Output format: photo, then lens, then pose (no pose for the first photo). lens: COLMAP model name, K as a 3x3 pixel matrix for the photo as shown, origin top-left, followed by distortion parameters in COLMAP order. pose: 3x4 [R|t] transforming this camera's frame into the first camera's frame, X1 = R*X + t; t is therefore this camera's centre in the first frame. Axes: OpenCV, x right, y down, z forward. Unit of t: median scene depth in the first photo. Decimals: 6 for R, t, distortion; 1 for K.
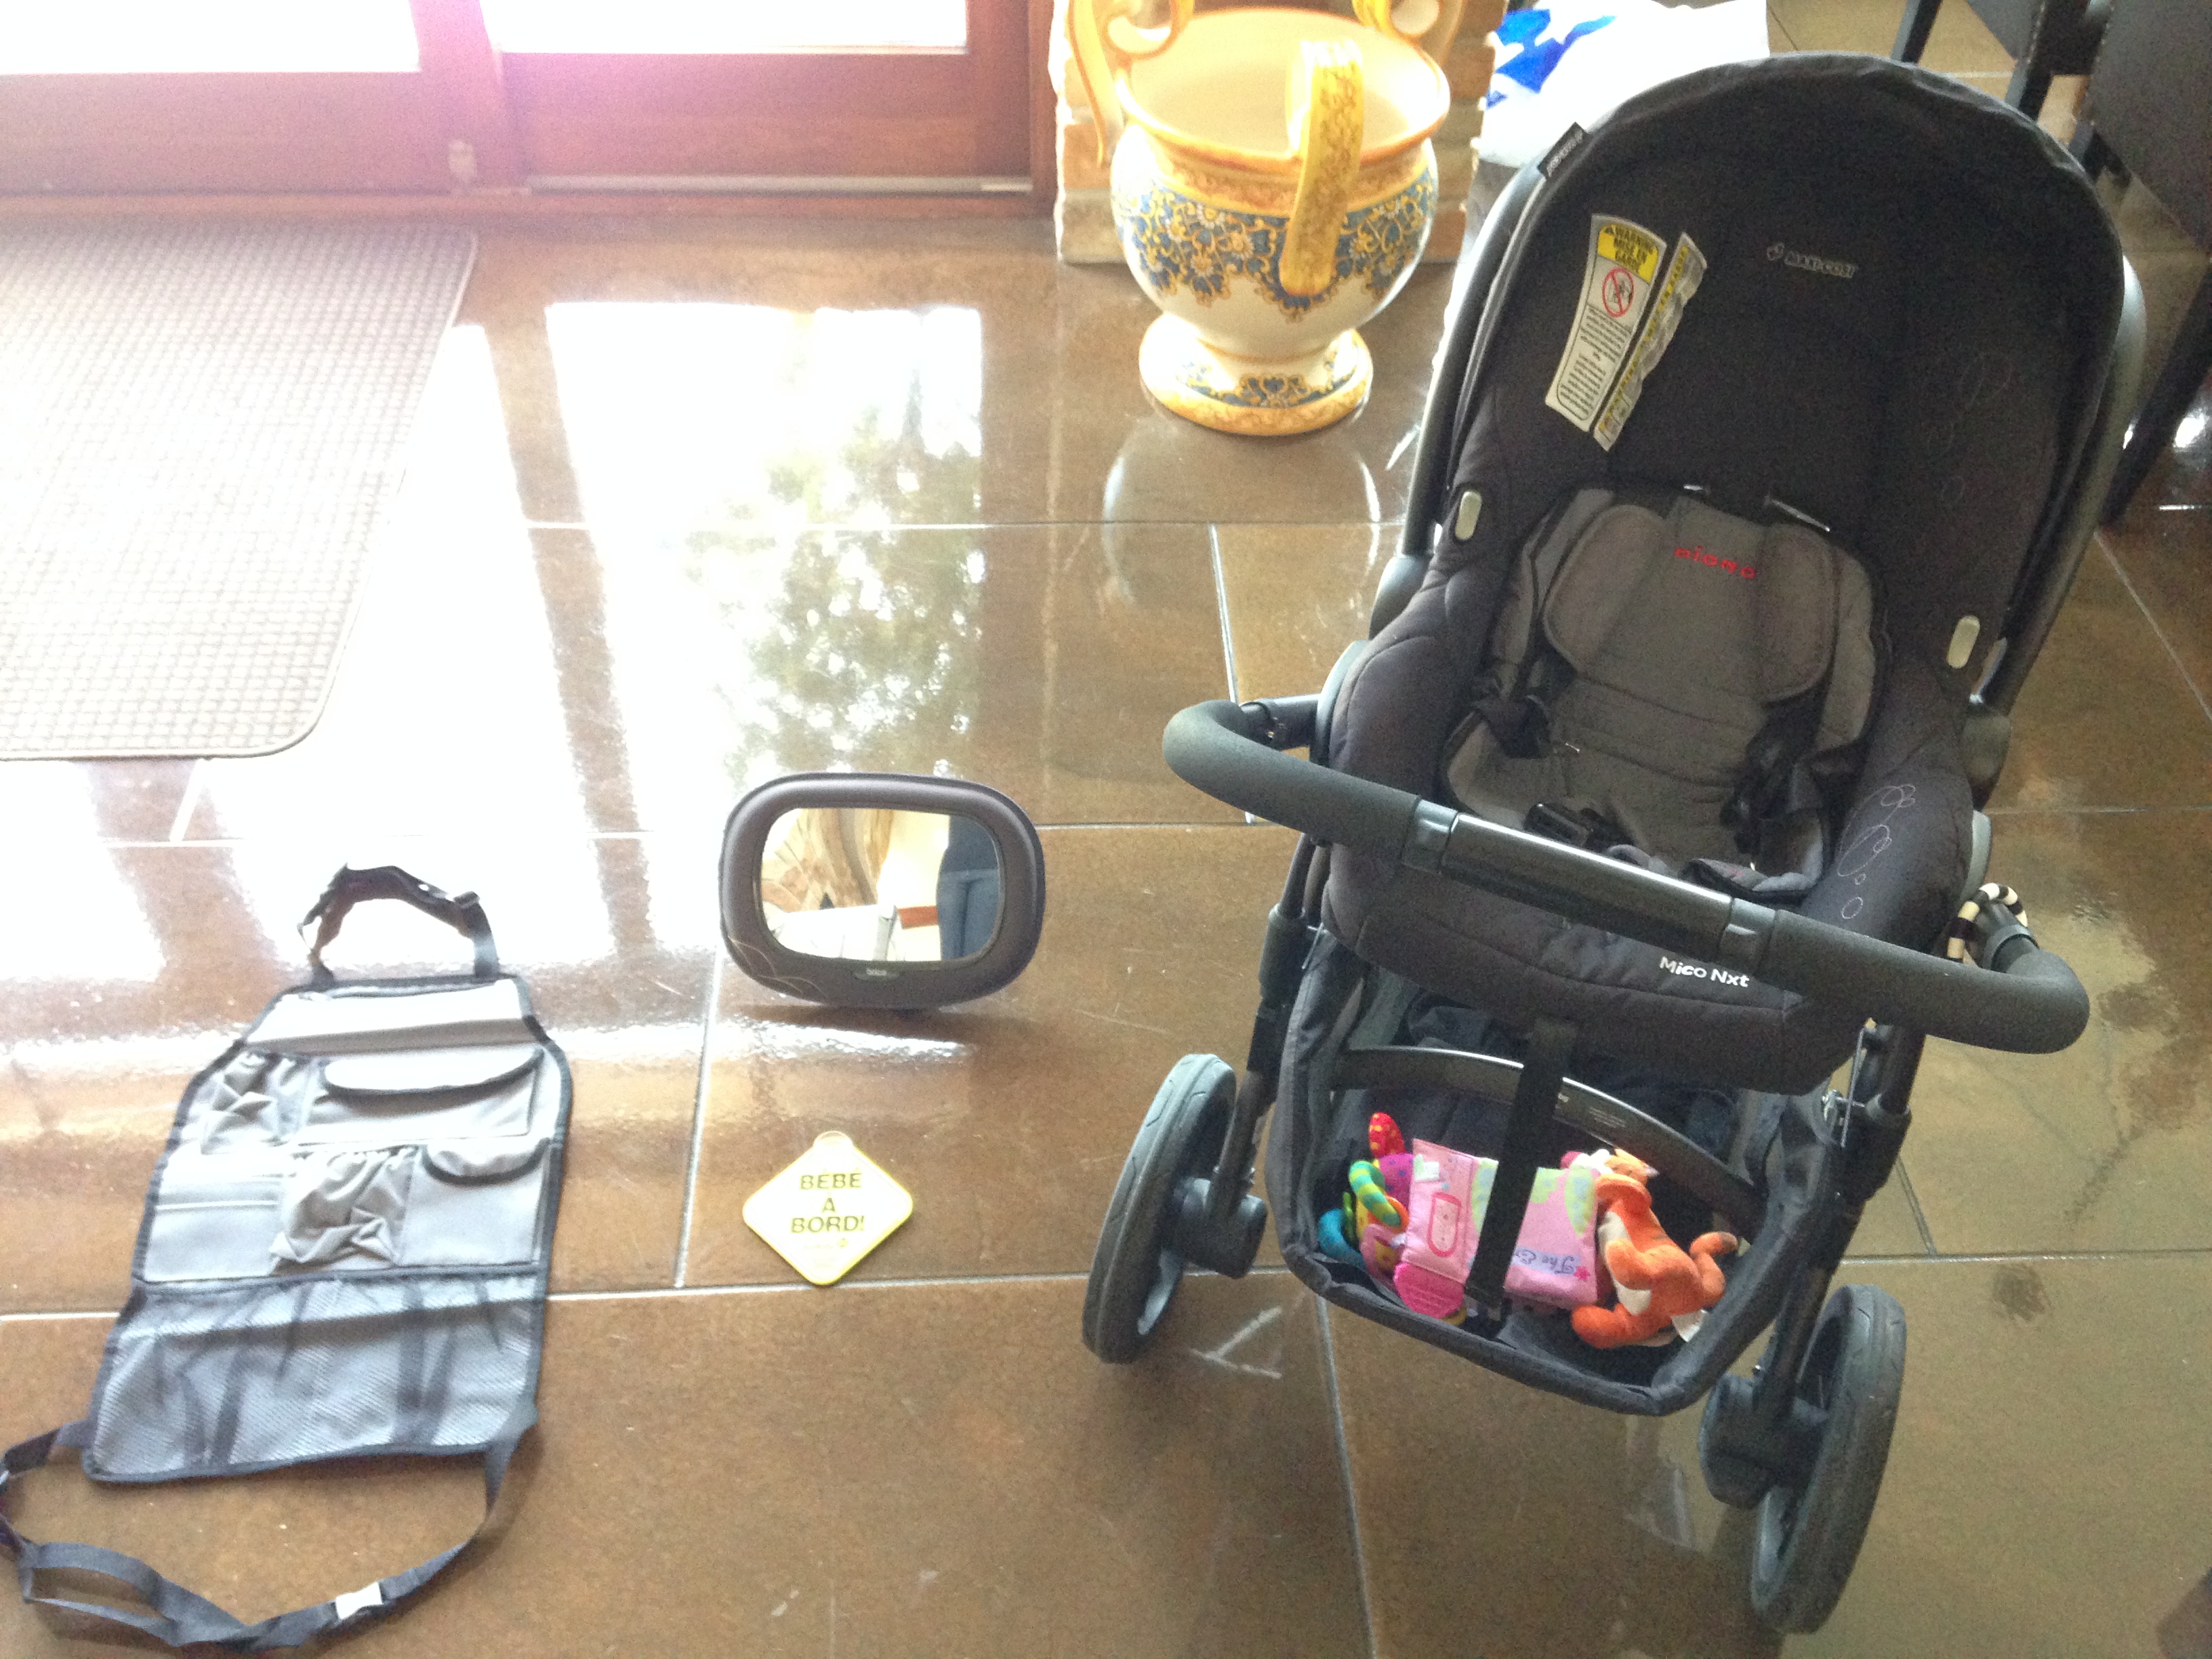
lens RADIAL K [[1937.1, 0, 1106.0], [0, 1937.1, 829.5], [0, 0, 1]] dist [0.114162, -0.176595]
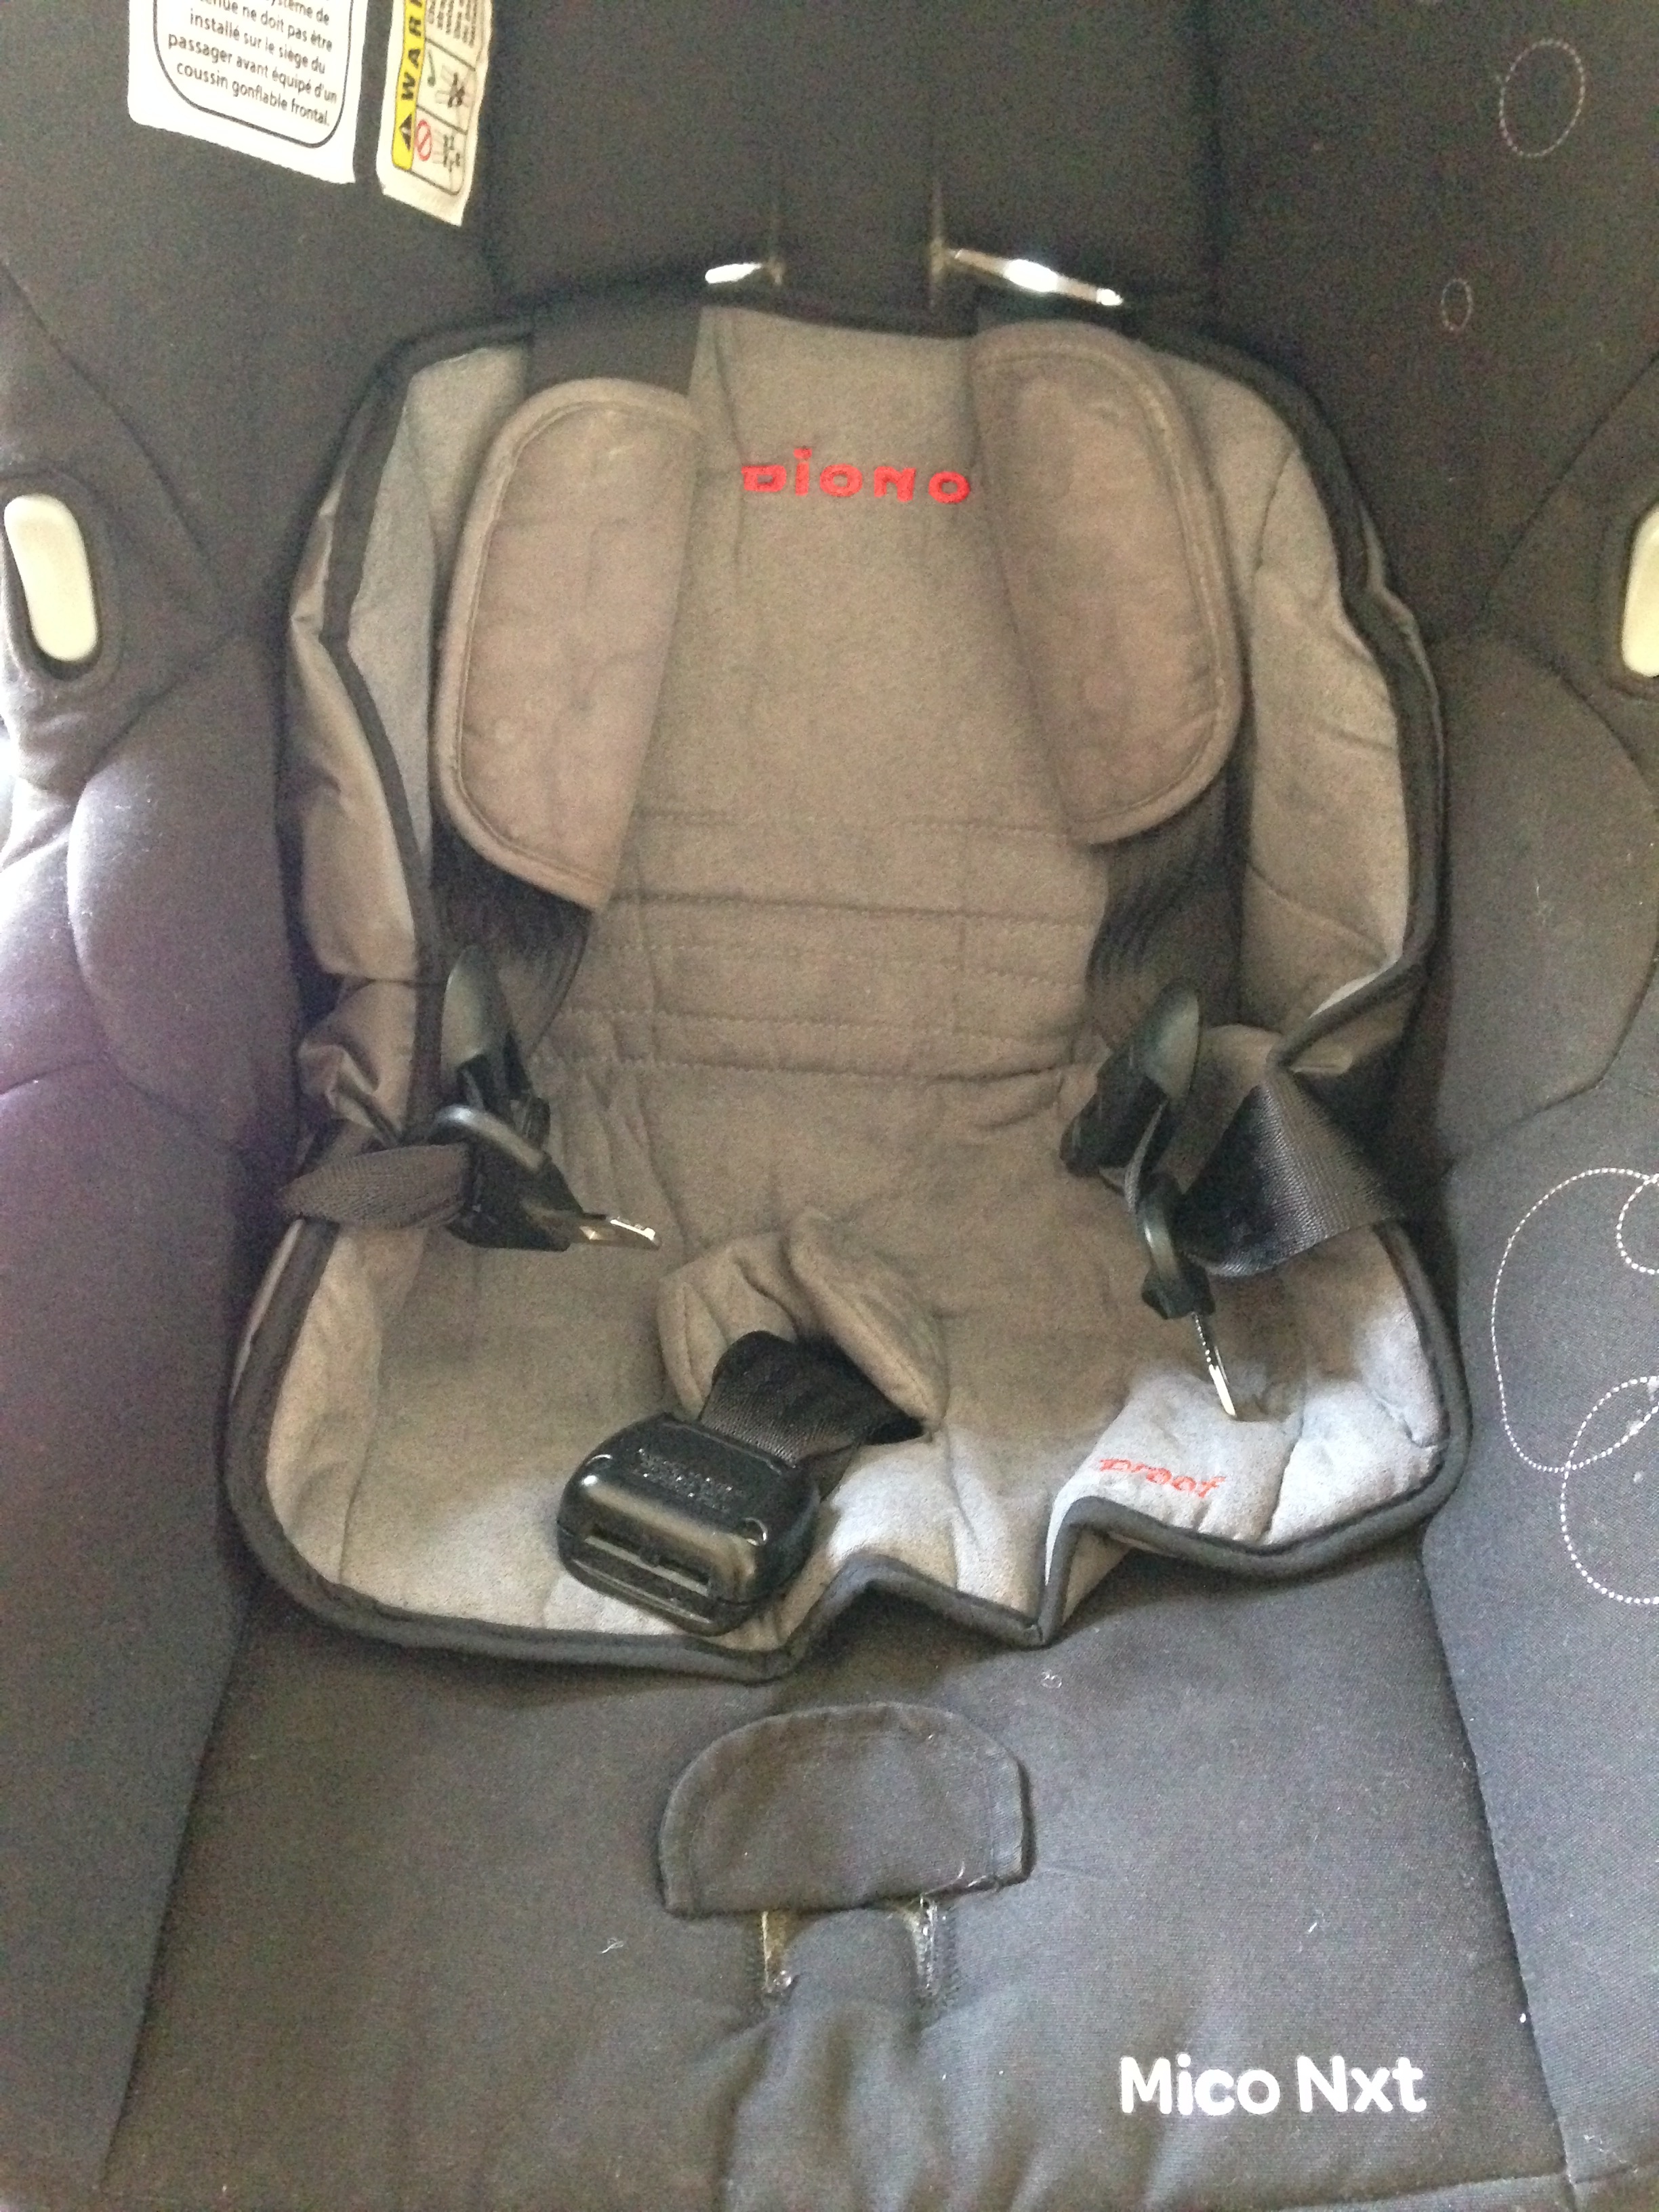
lens RADIAL K [[1937.1, 0, 829.5], [0, 1937.1, 1106.0], [0, 0, 1]] dist [0.114162, -0.176595]
pose [[0.921507, -0.342751, 0.182612, 0.235244], [0.290909, 0.920712, 0.260118, -0.145445], [-0.257289, -0.186577, 0.948152, 0.746015]]
